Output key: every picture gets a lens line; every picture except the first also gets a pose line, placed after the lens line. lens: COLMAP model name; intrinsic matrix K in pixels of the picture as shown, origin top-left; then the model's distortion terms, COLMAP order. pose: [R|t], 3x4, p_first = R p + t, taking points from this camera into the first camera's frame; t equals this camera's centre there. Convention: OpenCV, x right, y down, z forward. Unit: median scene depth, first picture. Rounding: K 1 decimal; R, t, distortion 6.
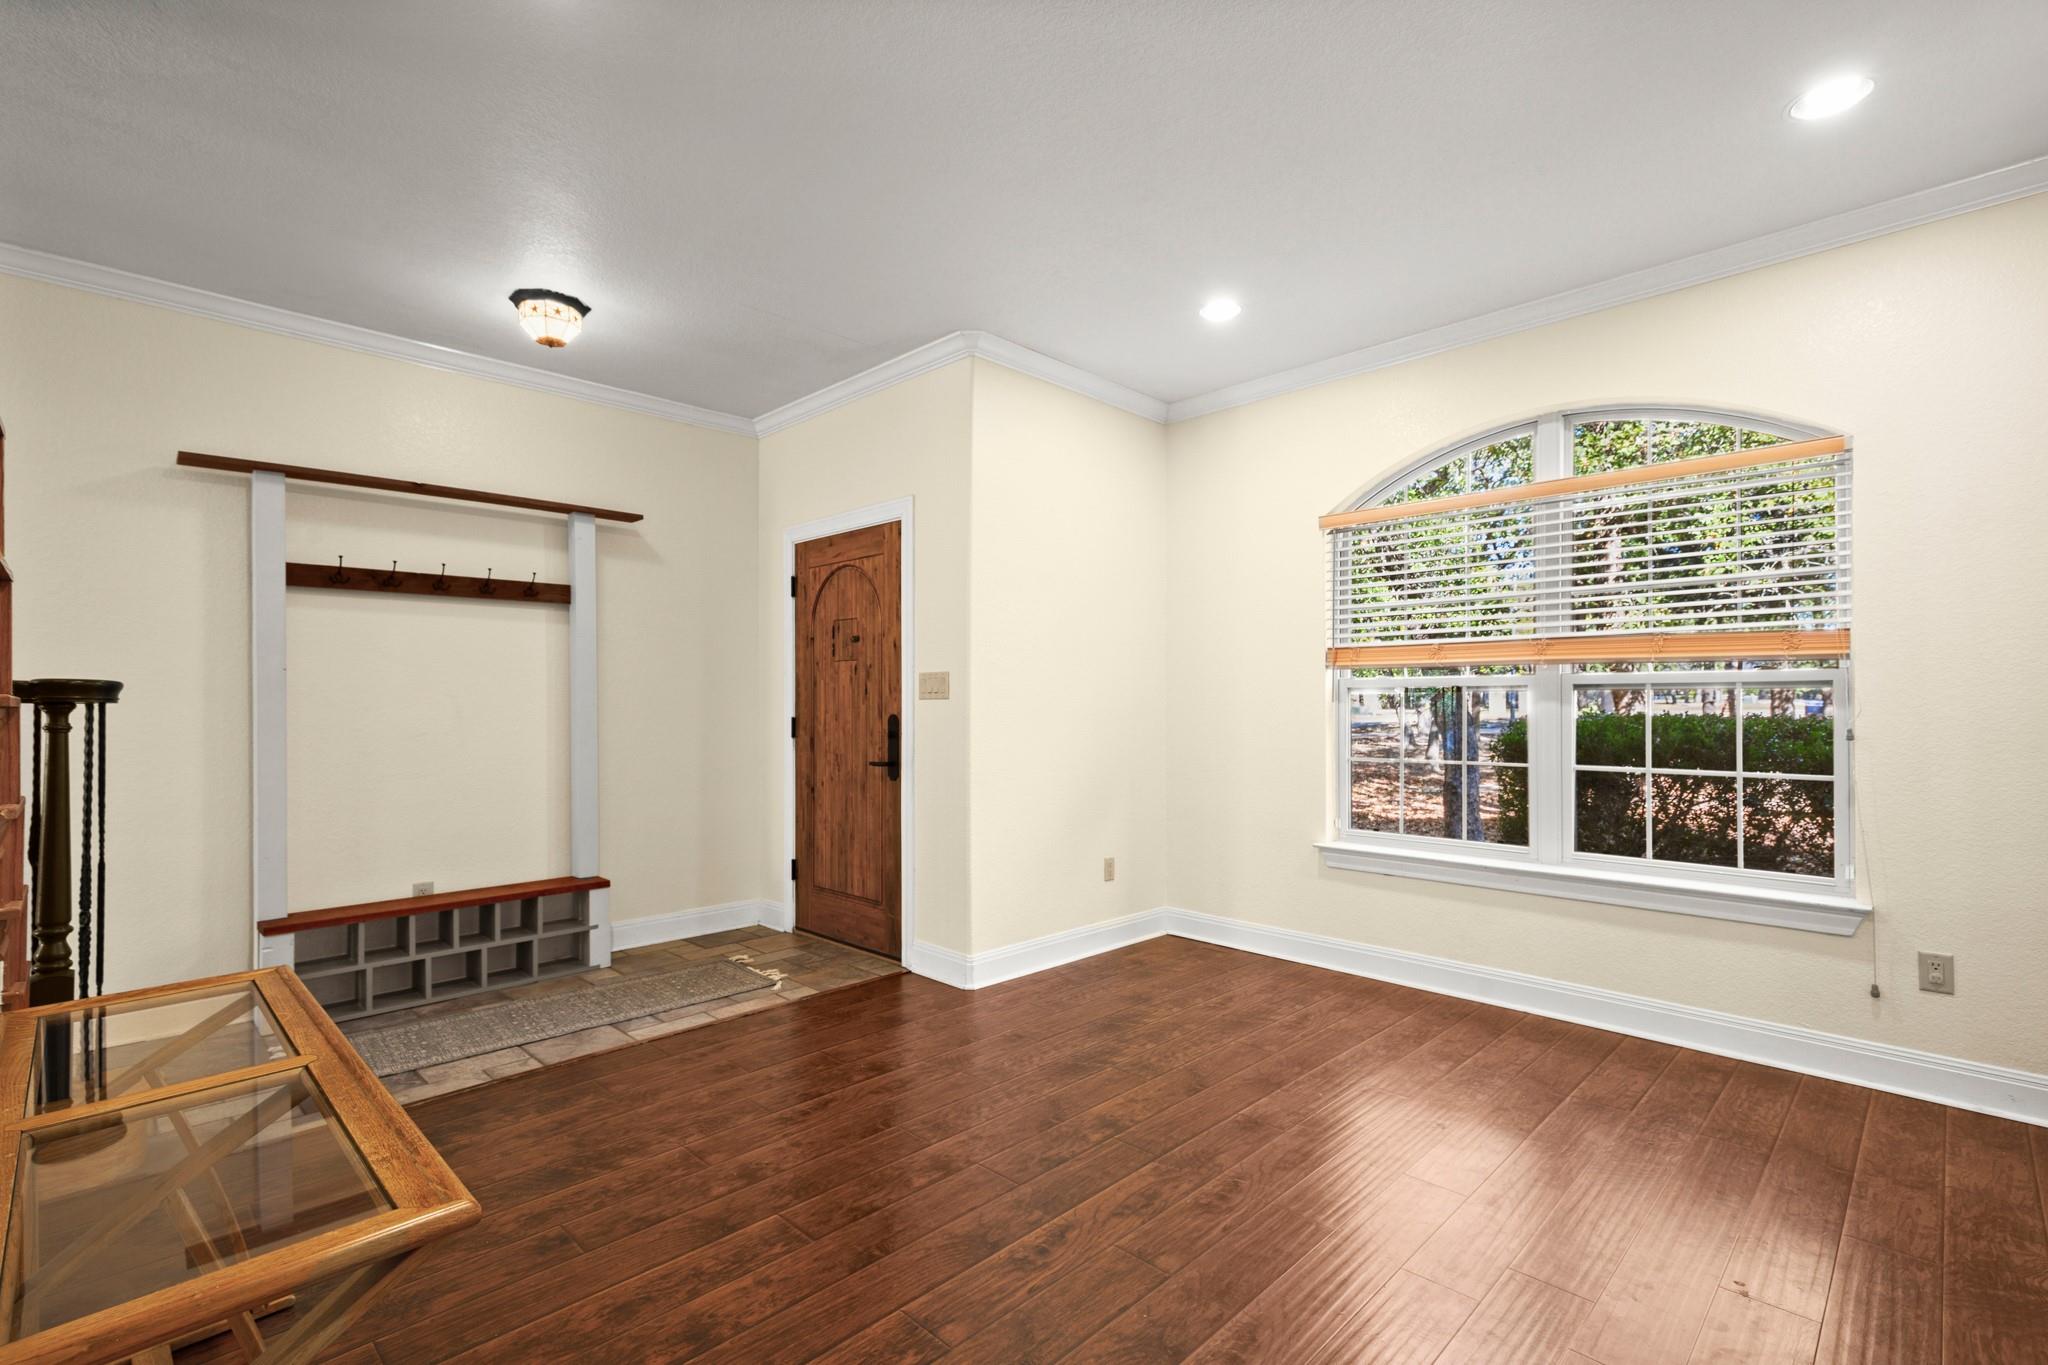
lens RADIAL K [[939.6, 0, 1031.6], [0, 939.6, 685.7], [0, 0, 1]] dist [-0.001050, -0.000098]
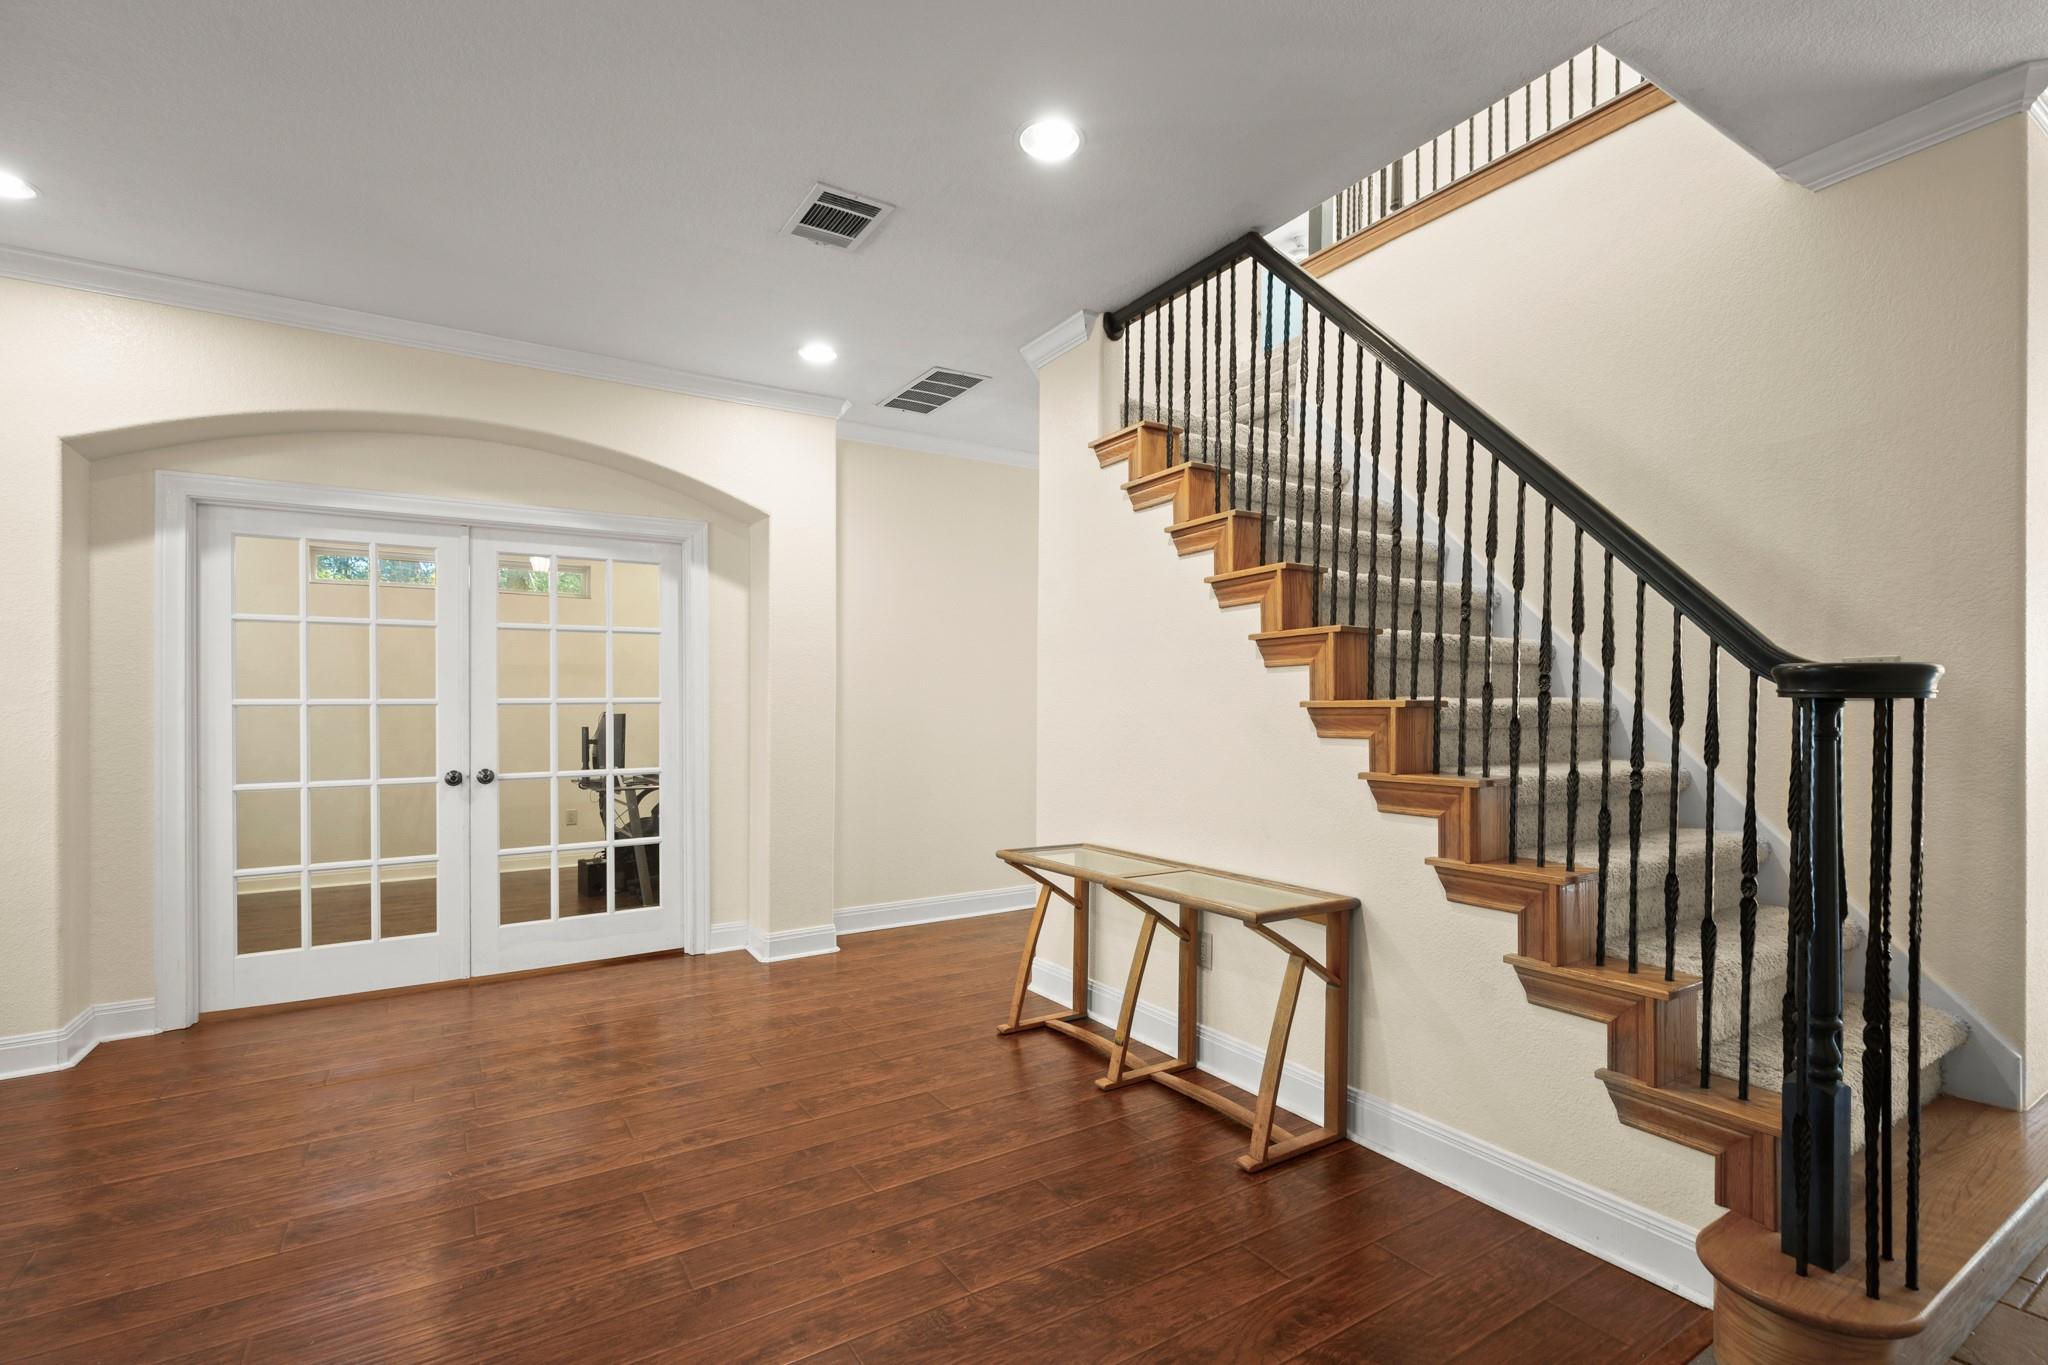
lens RADIAL K [[939.6, 0, 1022.6], [0, 939.6, 697.2], [0, 0, 1]] dist [-0.001050, -0.000098]
pose [[-0.972955, 0.015195, 0.230494, -0.690362], [0.013566, 0.999871, -0.008651, 0.015876], [-0.230596, -0.005290, -0.973035, 2.011341]]
